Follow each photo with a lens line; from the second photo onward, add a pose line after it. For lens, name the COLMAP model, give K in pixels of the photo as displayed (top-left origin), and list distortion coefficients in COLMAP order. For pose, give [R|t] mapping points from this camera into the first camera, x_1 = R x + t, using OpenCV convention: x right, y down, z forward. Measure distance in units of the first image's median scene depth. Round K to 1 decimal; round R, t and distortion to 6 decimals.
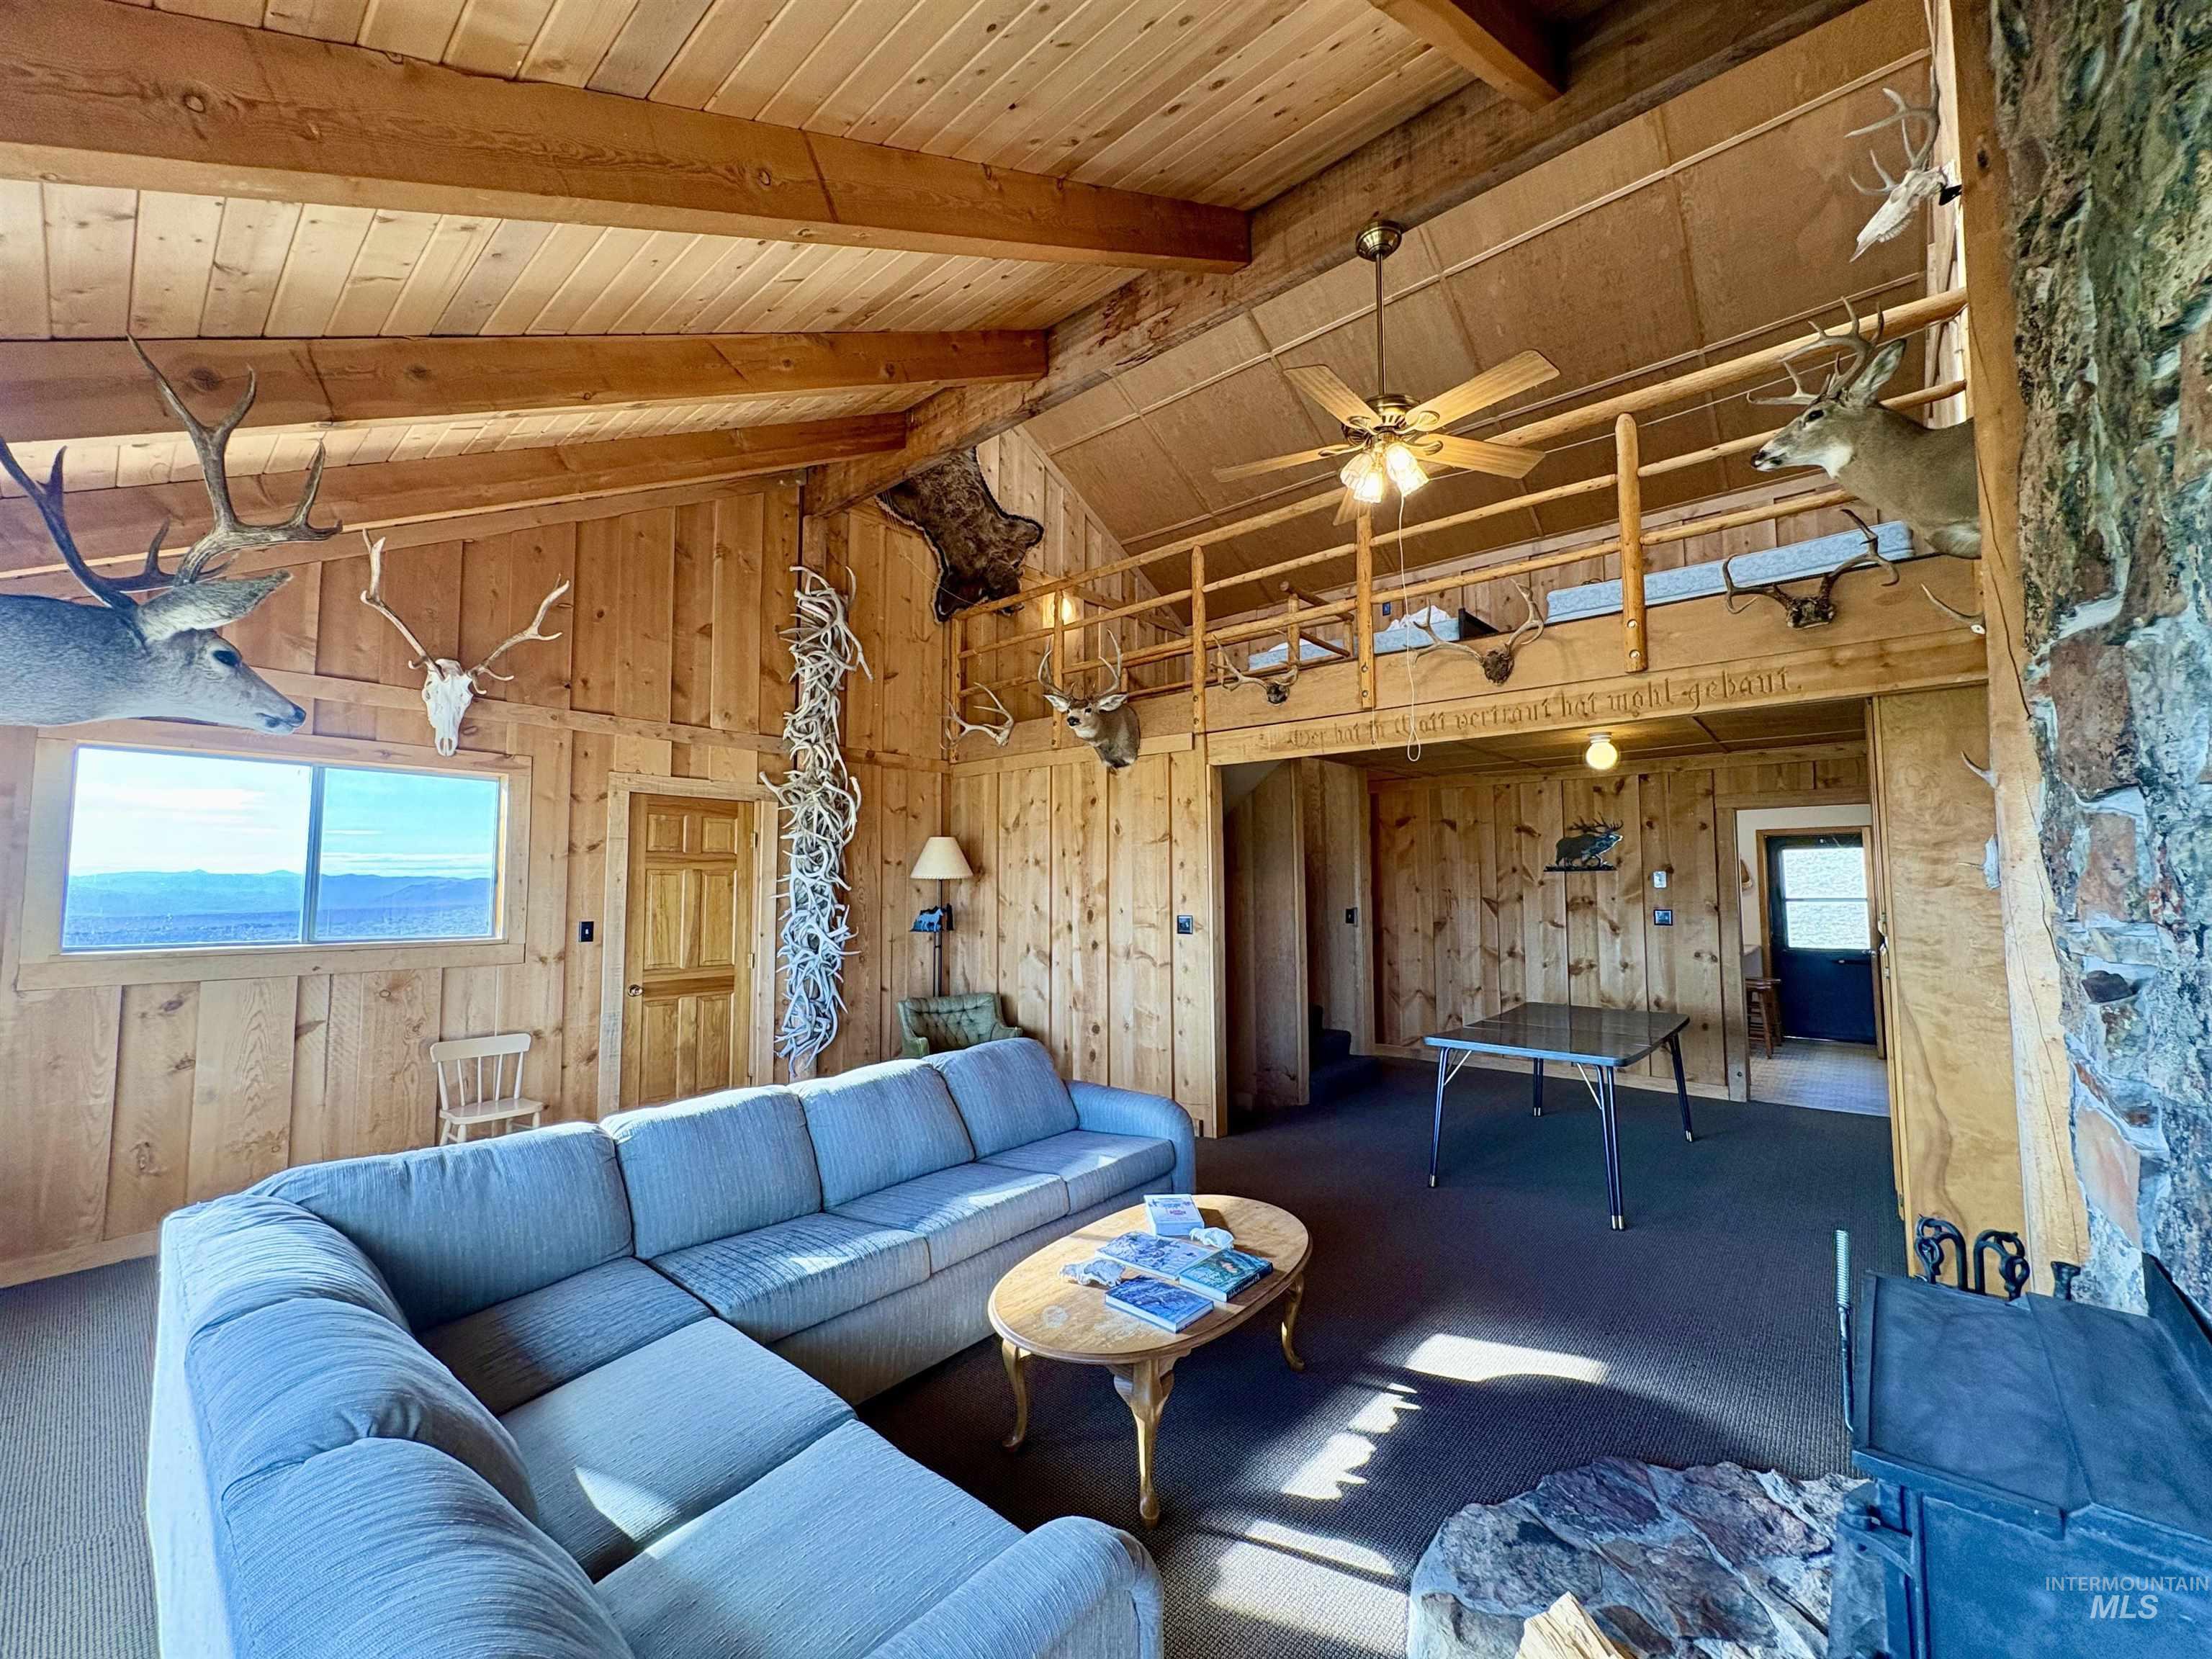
lens RADIAL K [[879.3, 0, 1113.7], [0, 879.3, 834.8], [0, 0, 1]] dist [-0.000538, -0.000202]
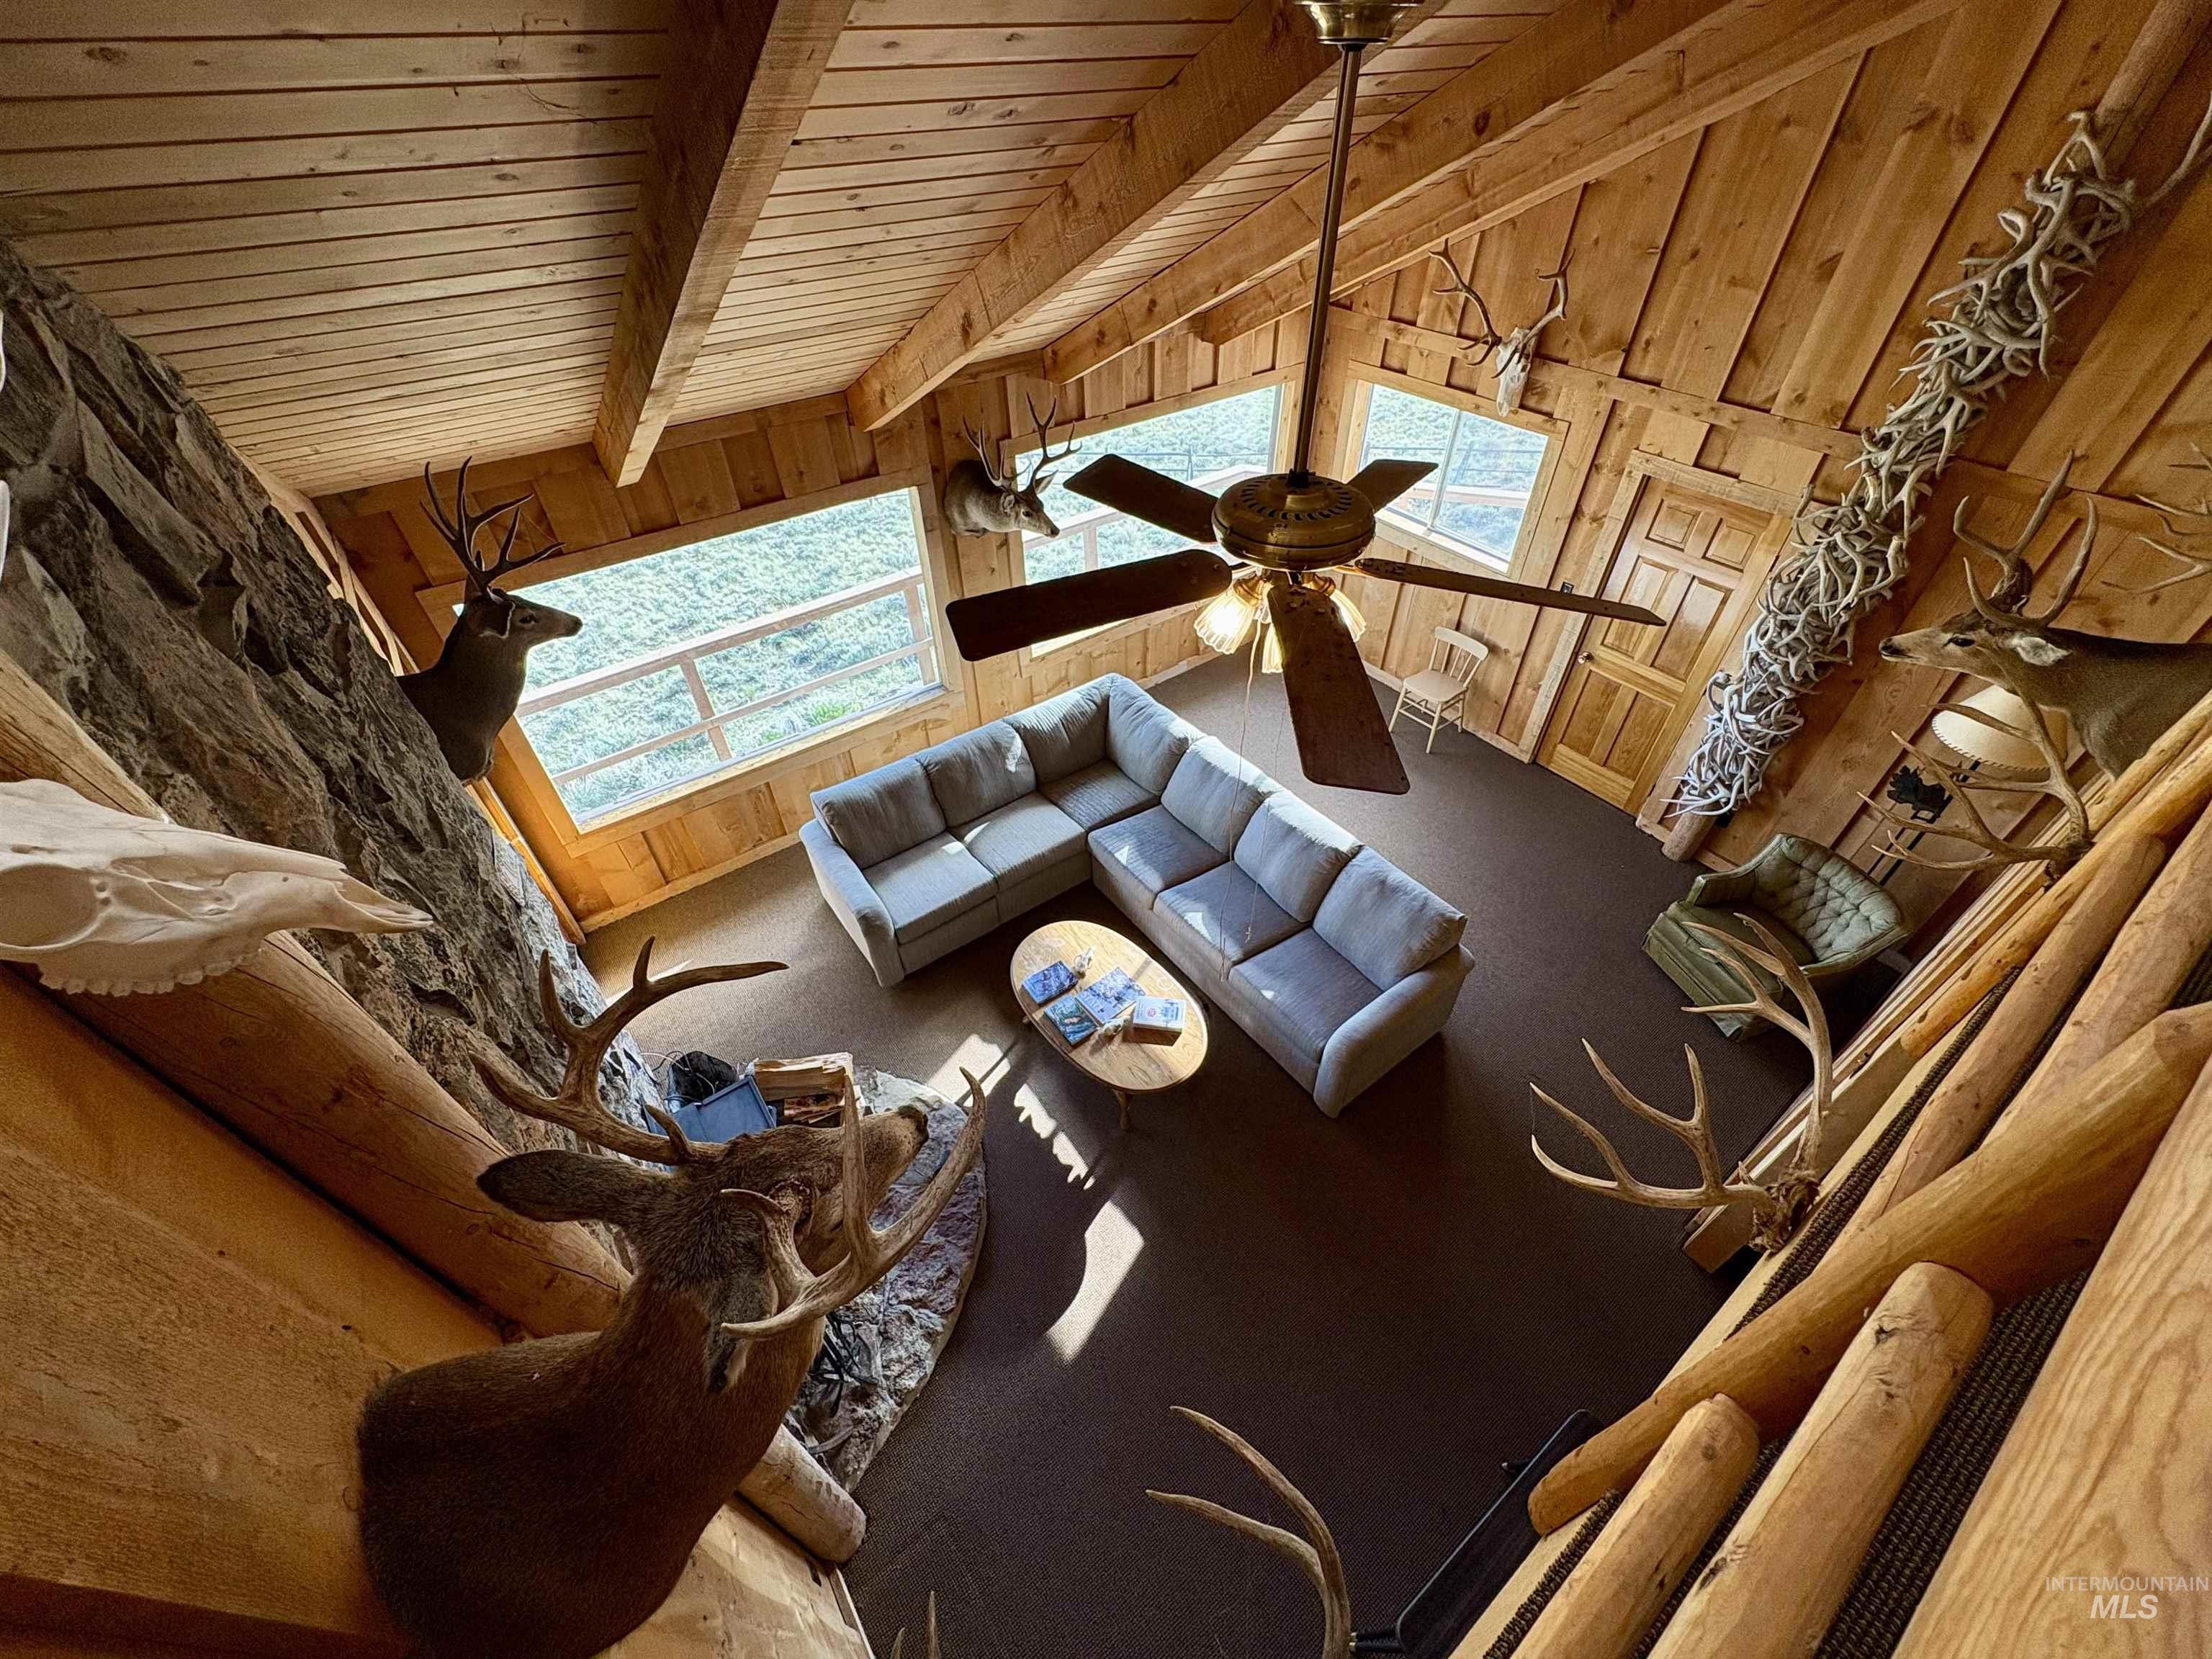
lens RADIAL K [[879.3, 0, 1106.7], [0, 879.3, 826.5], [0, 0, 1]] dist [-0.000538, -0.000202]
pose [[-0.222158, 0.663137, -0.714769, 0.546500], [0.070941, 0.742139, 0.666481, -0.465514], [0.972426, 0.097358, -0.211916, 0.699072]]
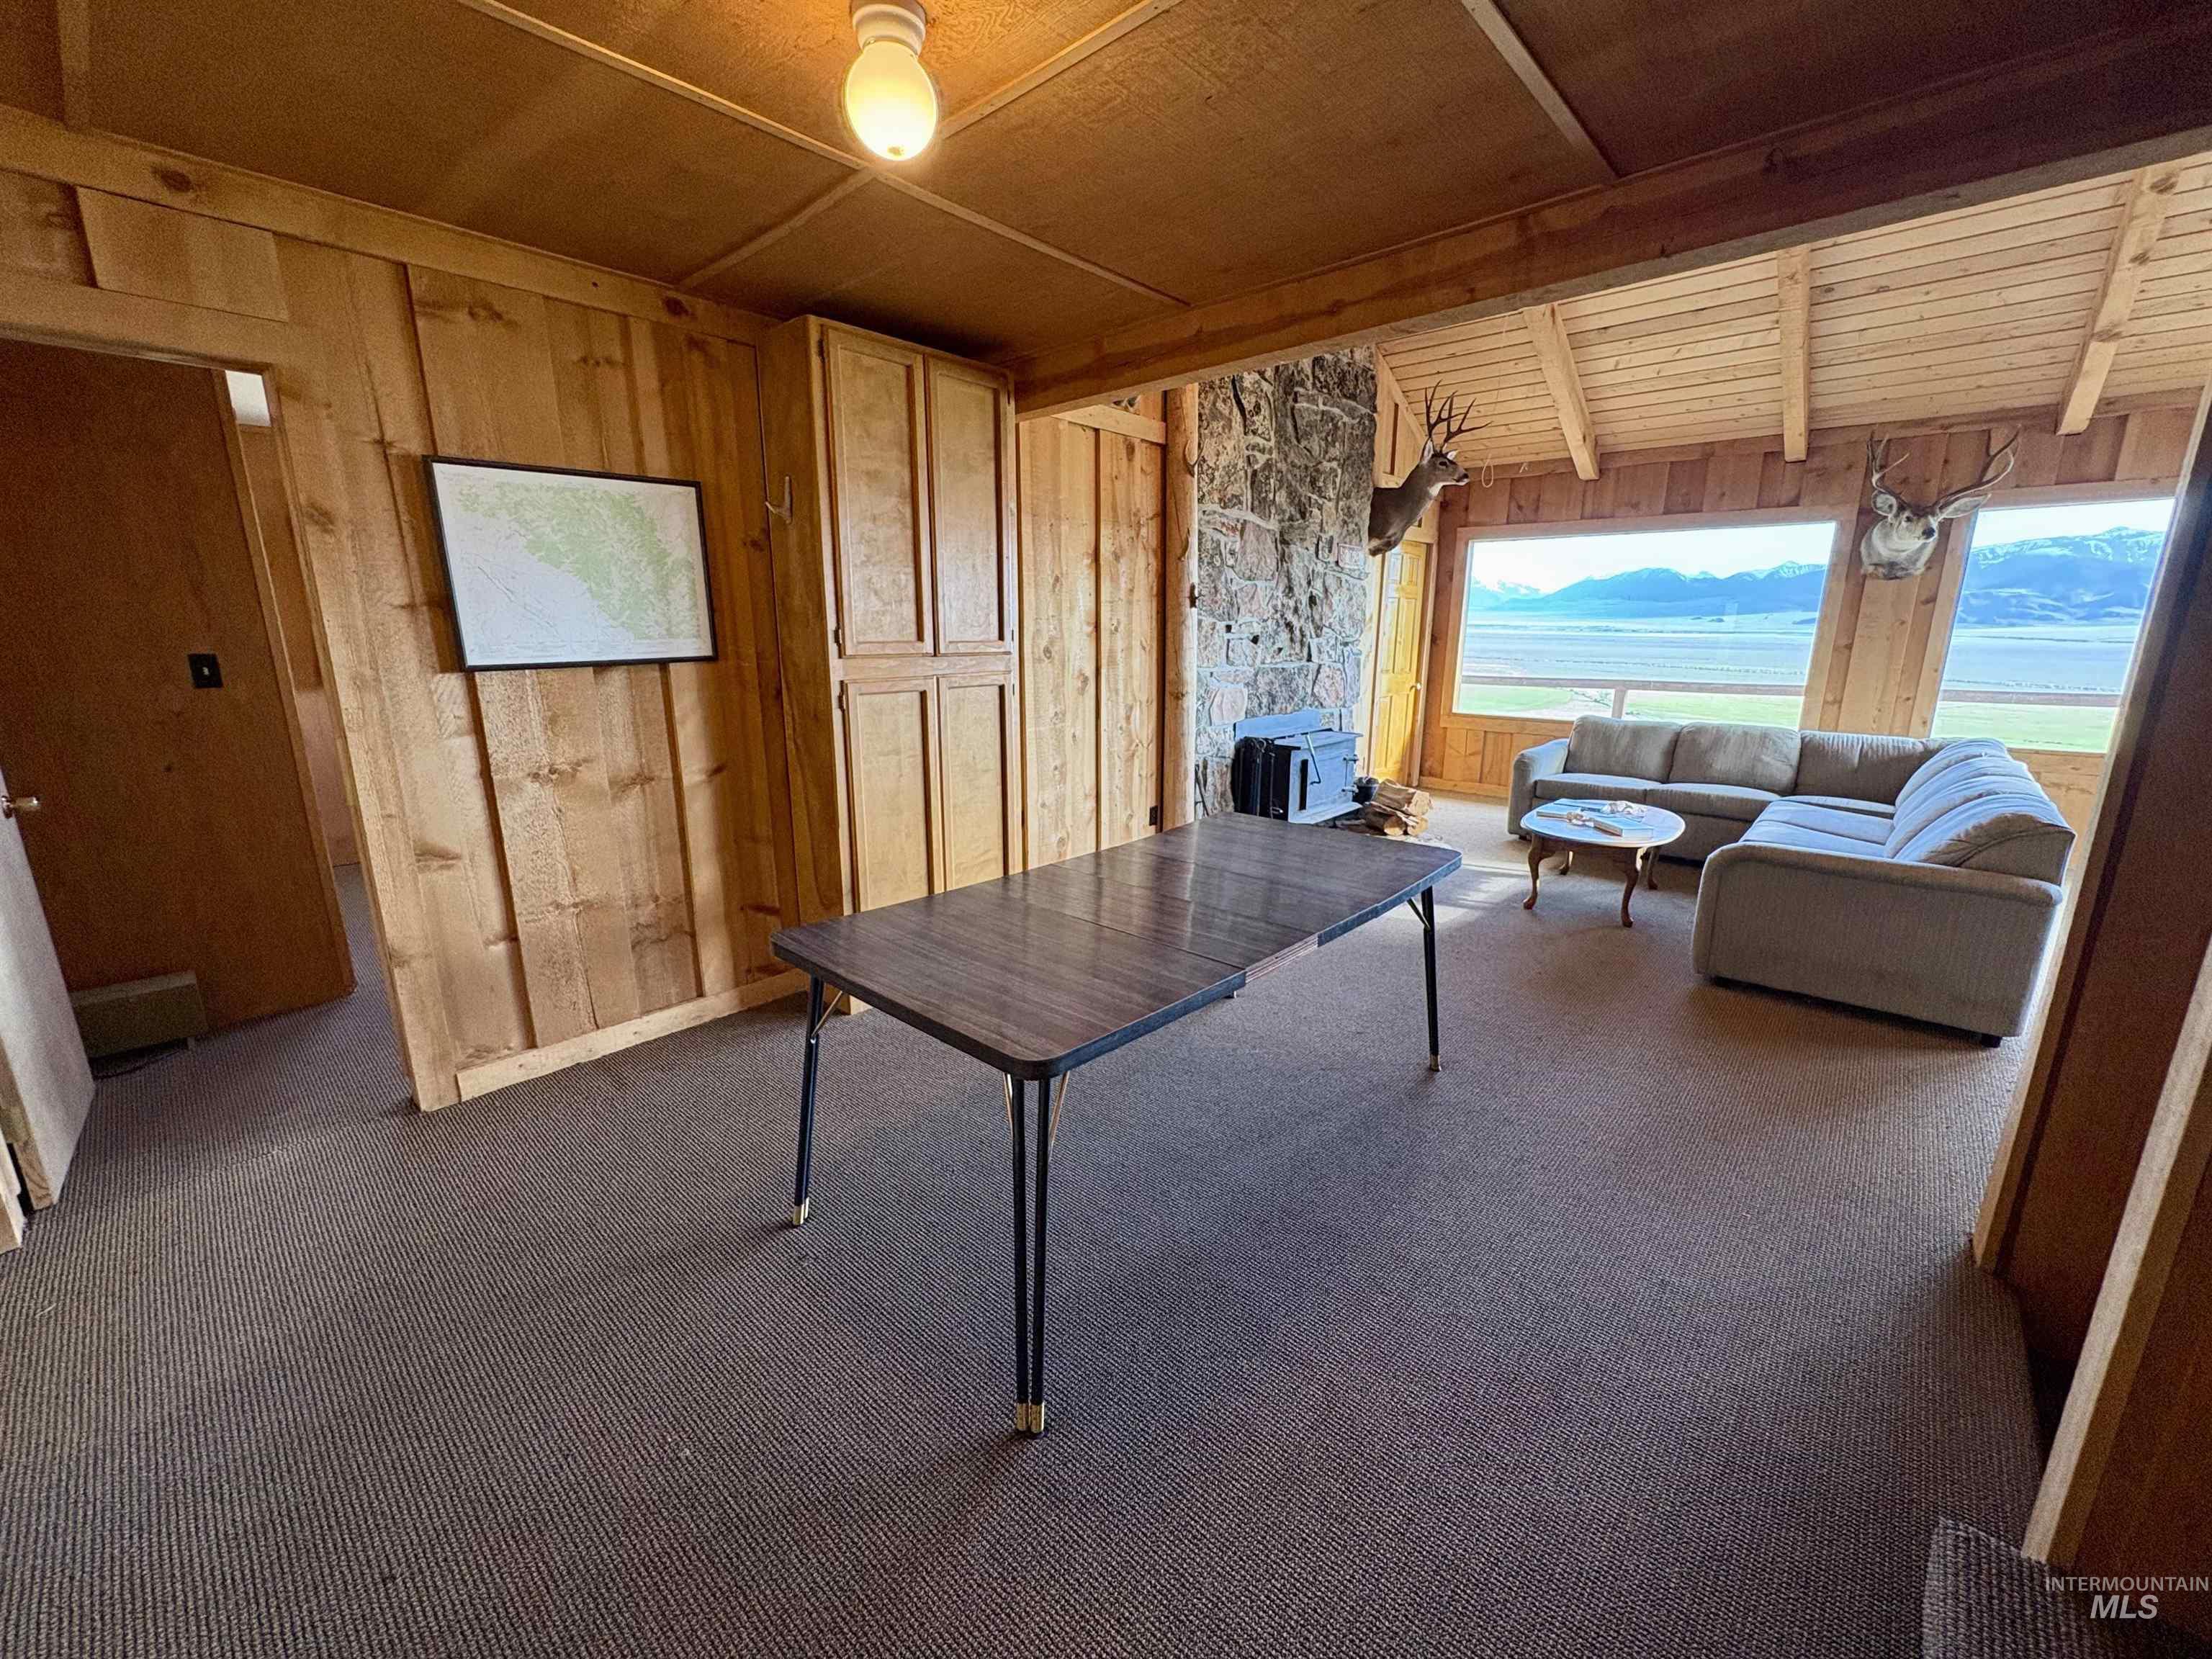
lens RADIAL K [[879.3, 0, 1109.3], [0, 879.3, 833.6], [0, 0, 1]] dist [-0.000538, -0.000202]
pose [[-0.999745, -0.000323, 0.022557, 0.531511], [0.003731, 0.983759, 0.179455, 0.099523], [-0.022249, 0.179494, -0.983507, 1.460065]]
